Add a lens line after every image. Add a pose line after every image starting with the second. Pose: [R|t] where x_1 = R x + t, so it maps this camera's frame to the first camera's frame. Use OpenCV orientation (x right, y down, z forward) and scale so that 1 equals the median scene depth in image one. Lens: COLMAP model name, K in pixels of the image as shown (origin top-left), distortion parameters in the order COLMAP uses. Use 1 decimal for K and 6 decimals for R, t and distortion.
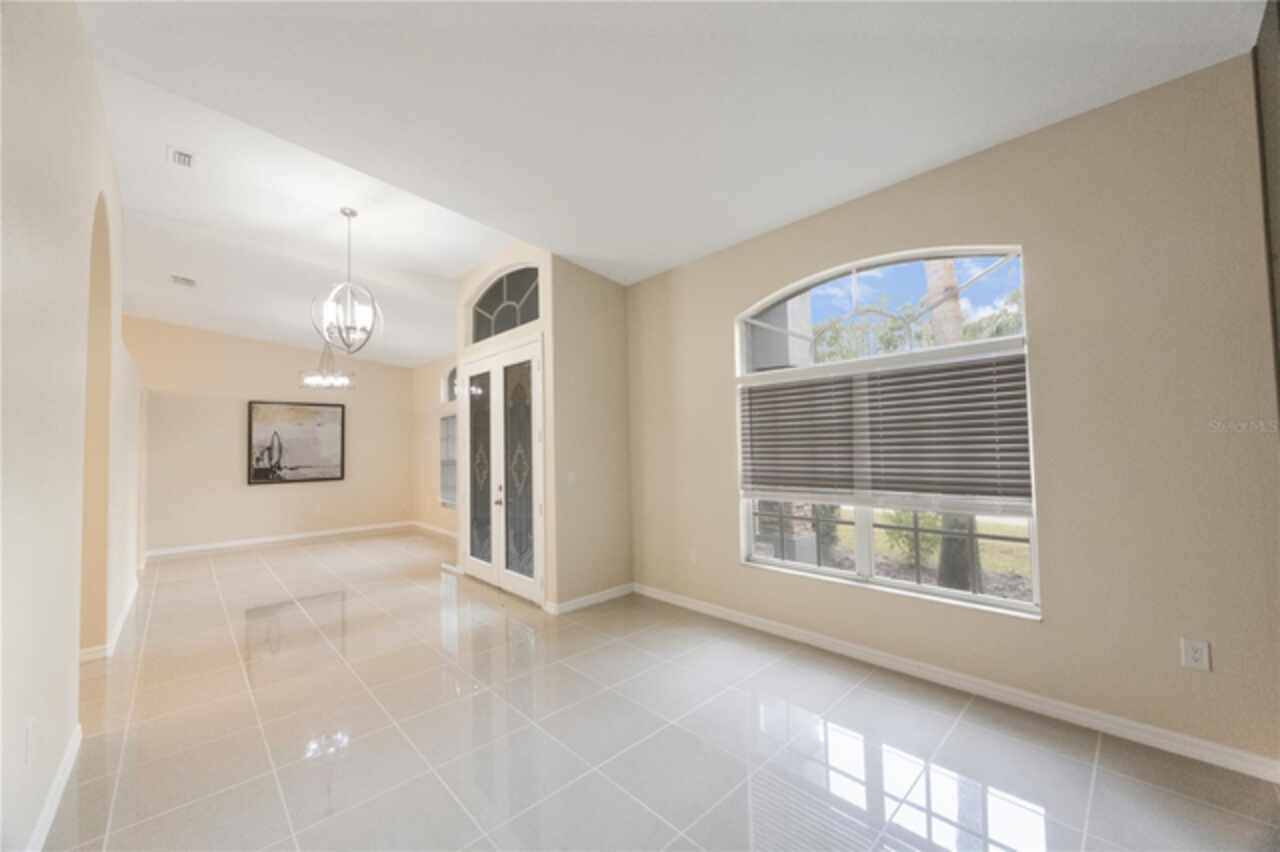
lens RADIAL K [[484.1, 0, 643.4], [0, 484.1, 430.3], [0, 0, 1]] dist [-0.011588, -0.000035]
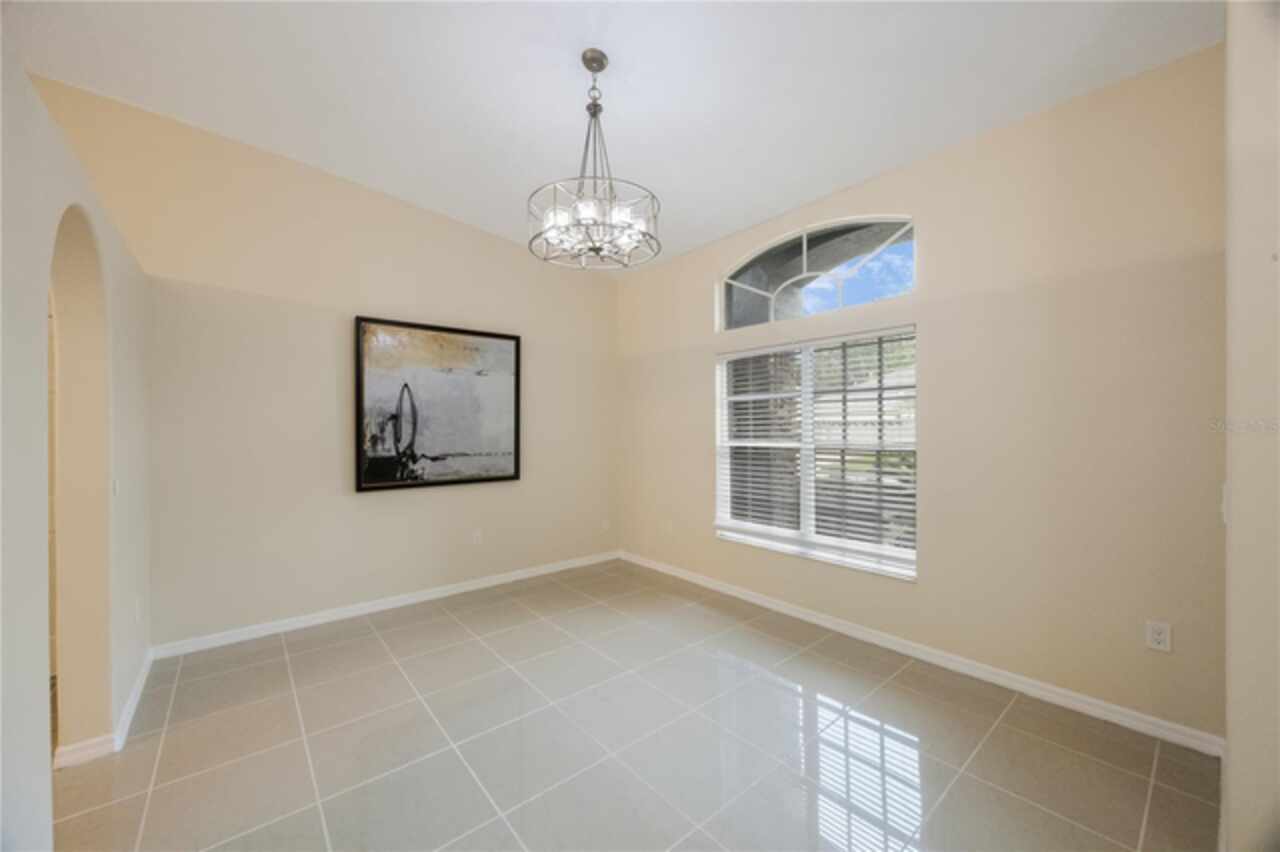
lens RADIAL K [[484.1, 0, 636.3], [0, 484.1, 428.6], [0, 0, 1]] dist [-0.011588, -0.000035]
pose [[0.998231, 0.014776, -0.057597, -0.501414], [-0.012755, 0.999295, 0.035299, 0.028862], [0.058078, -0.034502, 0.997716, 0.522373]]
